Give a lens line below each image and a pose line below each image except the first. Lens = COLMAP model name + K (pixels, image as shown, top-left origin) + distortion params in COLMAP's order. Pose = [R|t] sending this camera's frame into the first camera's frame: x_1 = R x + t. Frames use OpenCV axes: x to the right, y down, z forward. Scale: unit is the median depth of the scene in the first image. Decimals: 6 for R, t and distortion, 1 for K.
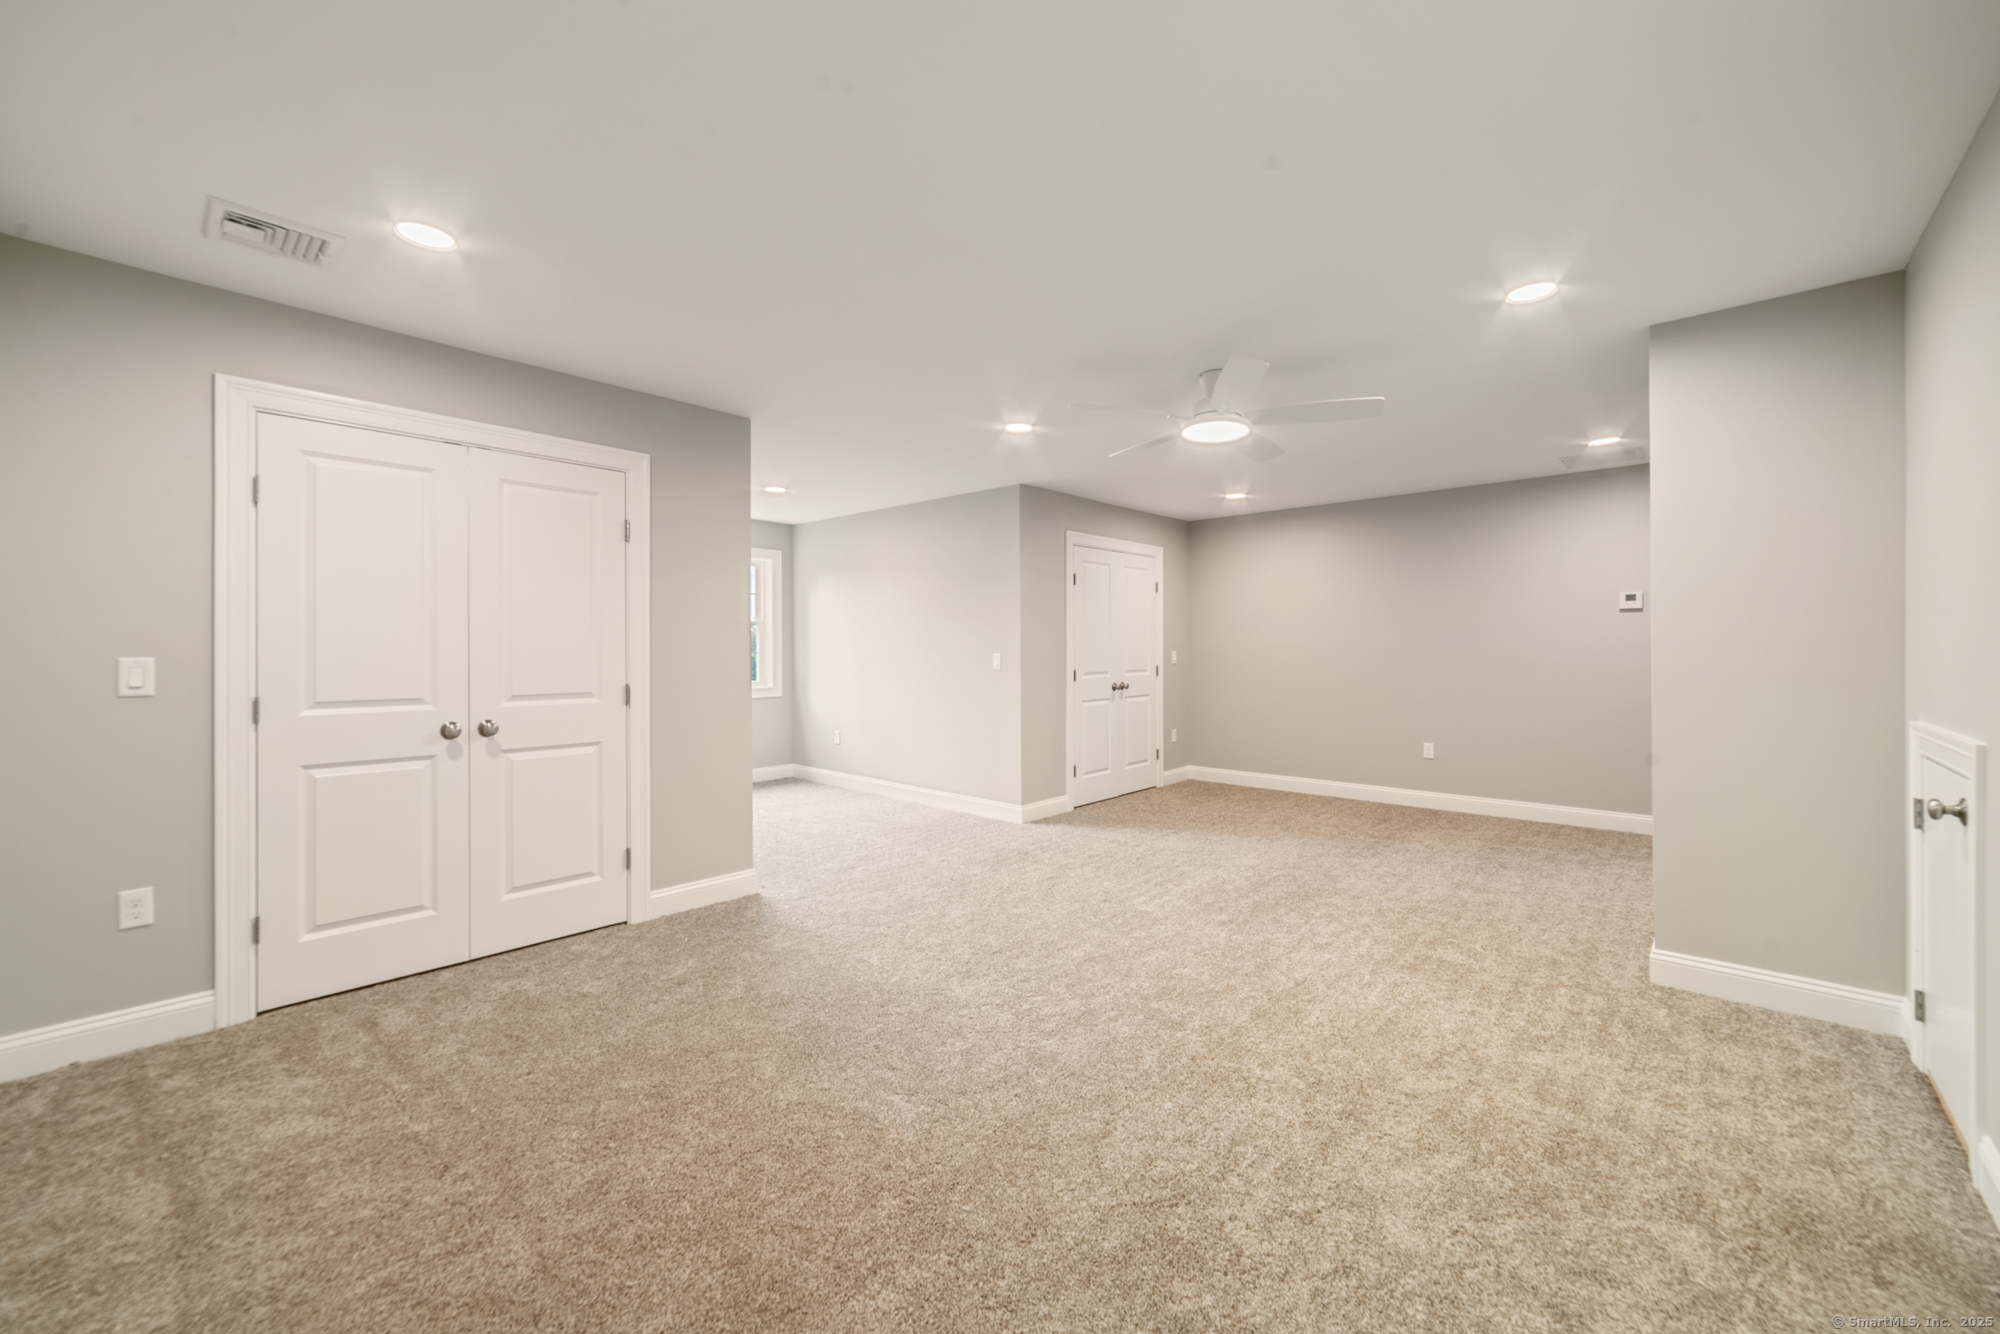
lens RADIAL K [[776.4, 0, 997.8], [0, 776.4, 656.2], [0, 0, 1]] dist [-0.007602, 0.002024]
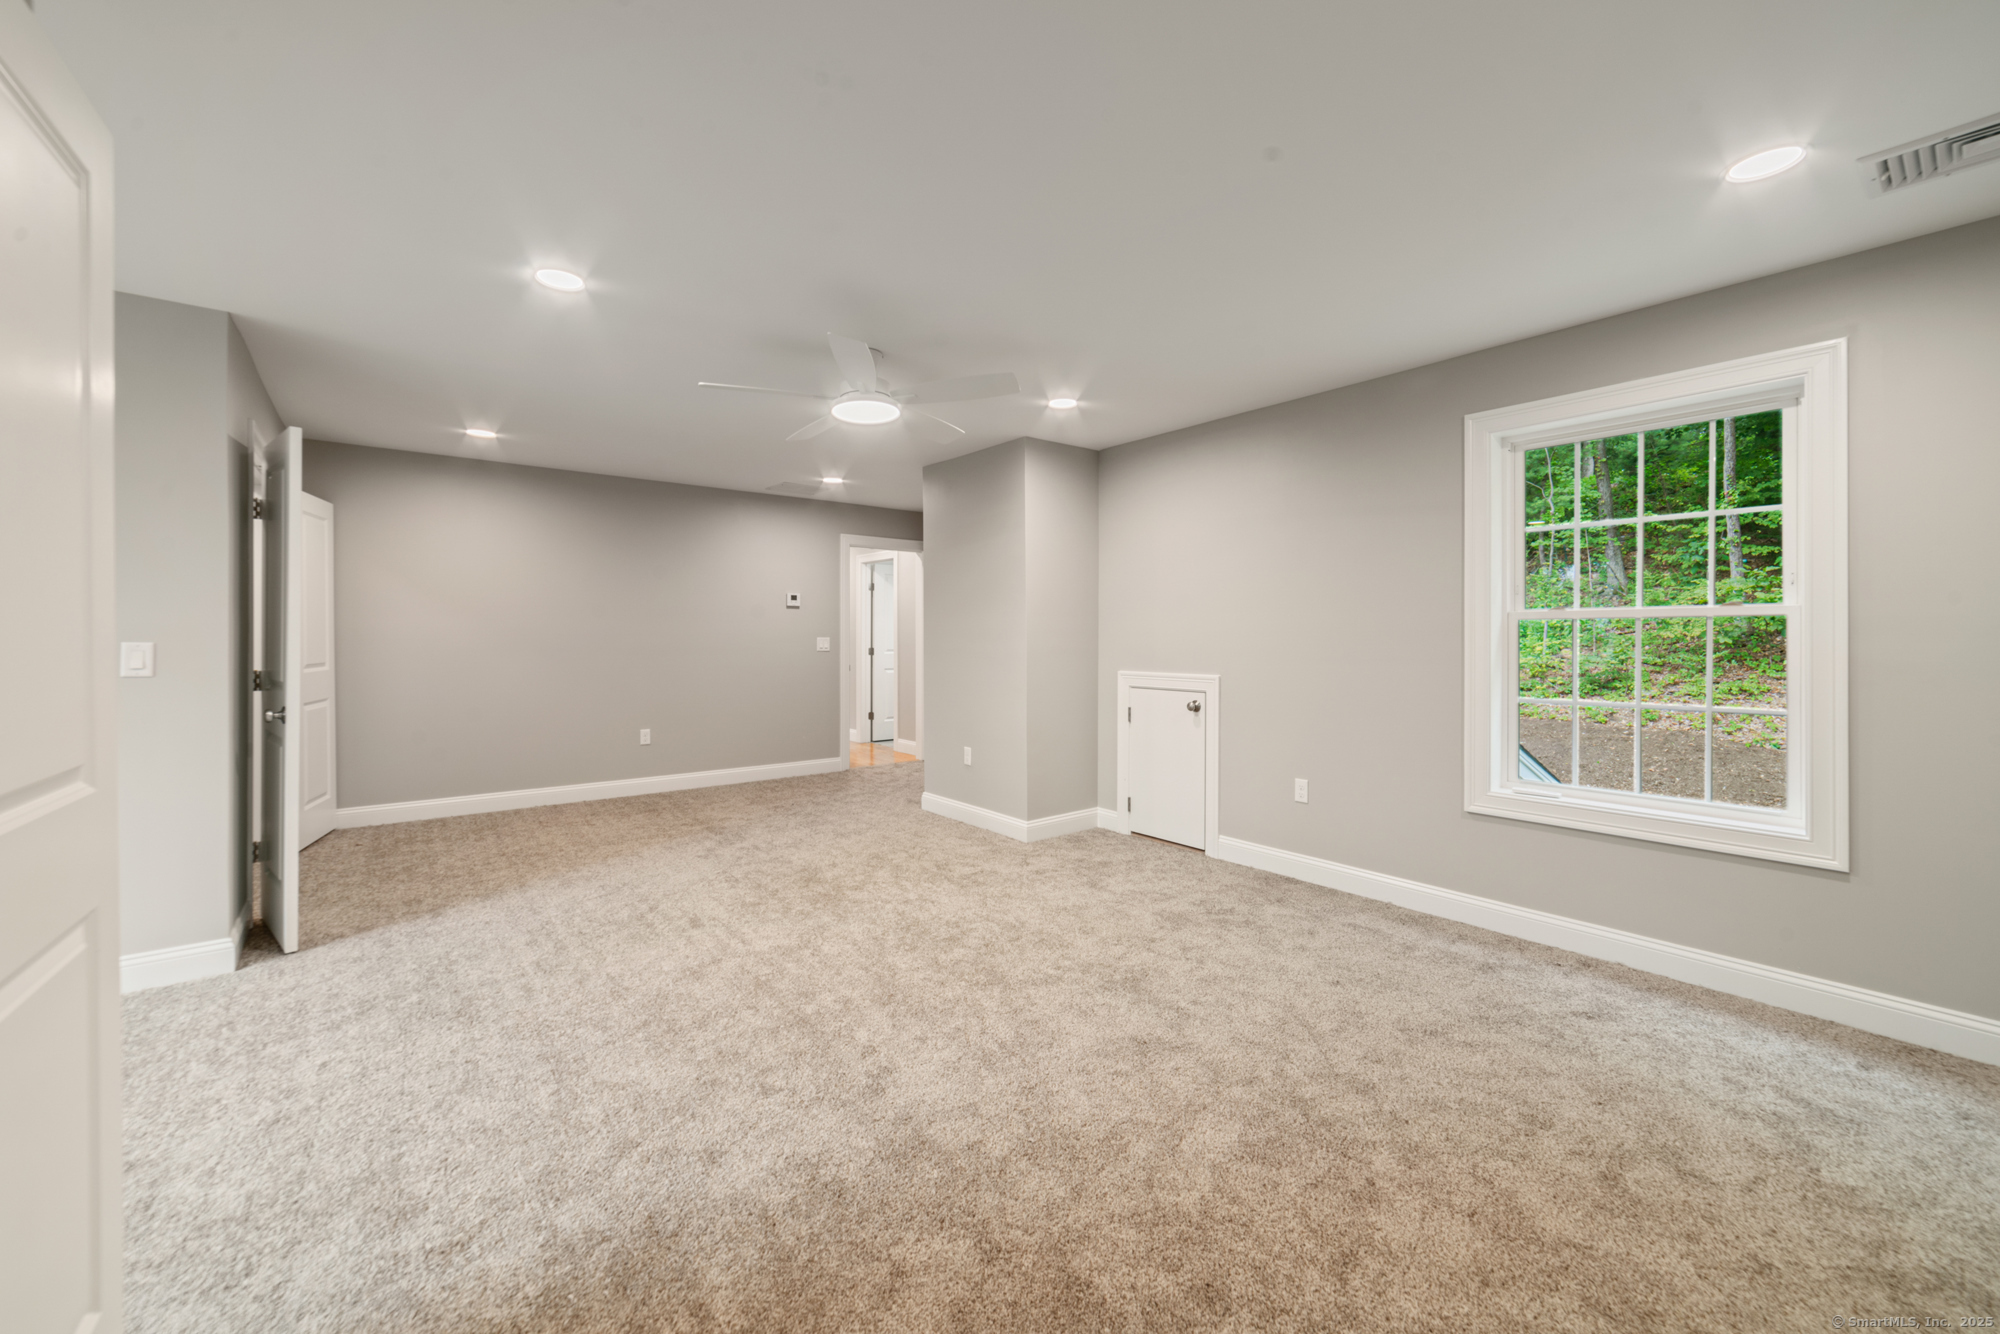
lens RADIAL K [[776.4, 0, 1000.6], [0, 776.4, 651.5], [0, 0, 1]] dist [-0.007602, 0.002024]
pose [[0.153030, -0.017678, 0.988063, -0.576249], [0.005342, 0.999840, 0.017061, -0.006924], [-0.988207, 0.002668, 0.153100, 0.598154]]
